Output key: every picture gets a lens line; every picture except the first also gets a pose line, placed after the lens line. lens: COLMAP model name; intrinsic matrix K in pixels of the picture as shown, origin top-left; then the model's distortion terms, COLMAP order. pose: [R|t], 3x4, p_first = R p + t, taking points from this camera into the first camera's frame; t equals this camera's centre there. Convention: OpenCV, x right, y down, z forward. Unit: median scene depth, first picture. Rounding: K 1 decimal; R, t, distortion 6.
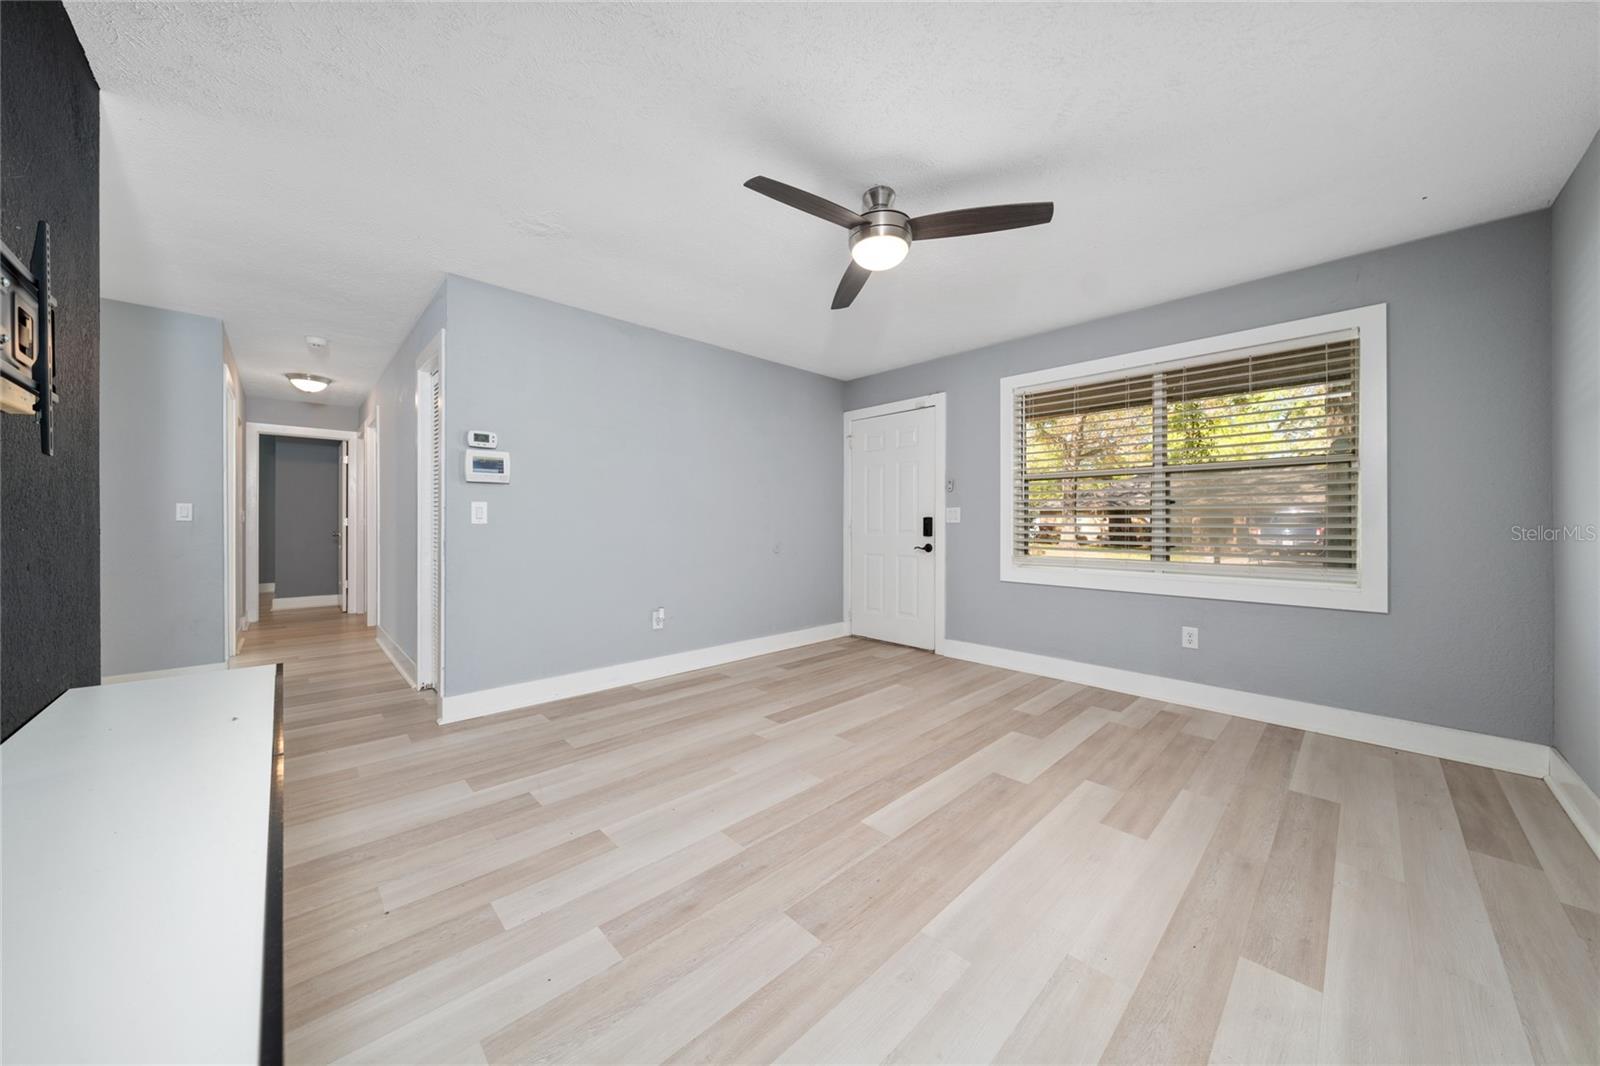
lens RADIAL K [[542.0, 0, 798.0], [0, 542.0, 533.8], [0, 0, 1]] dist [-0.000860, -0.000118]
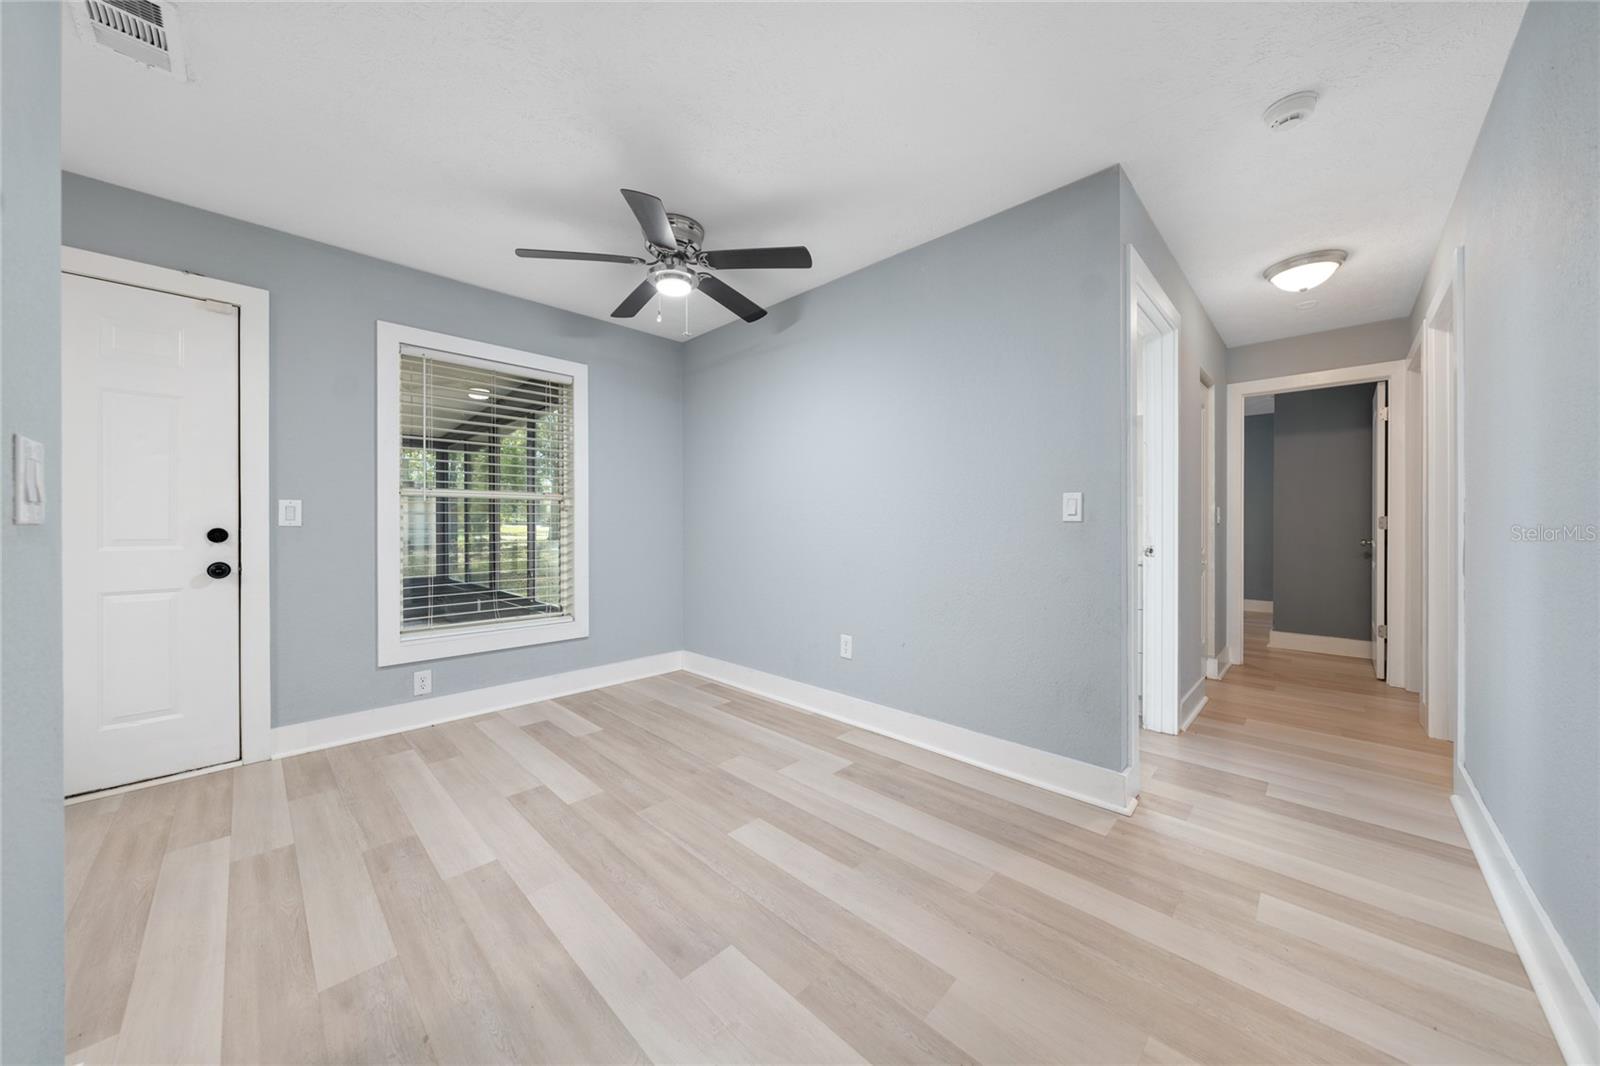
lens RADIAL K [[542.0, 0, 798.0], [0, 542.0, 533.8], [0, 0, 1]] dist [-0.000860, -0.000118]
pose [[0.037070, -0.003243, -0.999307, -0.286873], [-0.003009, 0.999990, -0.003357, -0.003608], [0.999308, 0.003131, 0.037060, 0.362277]]
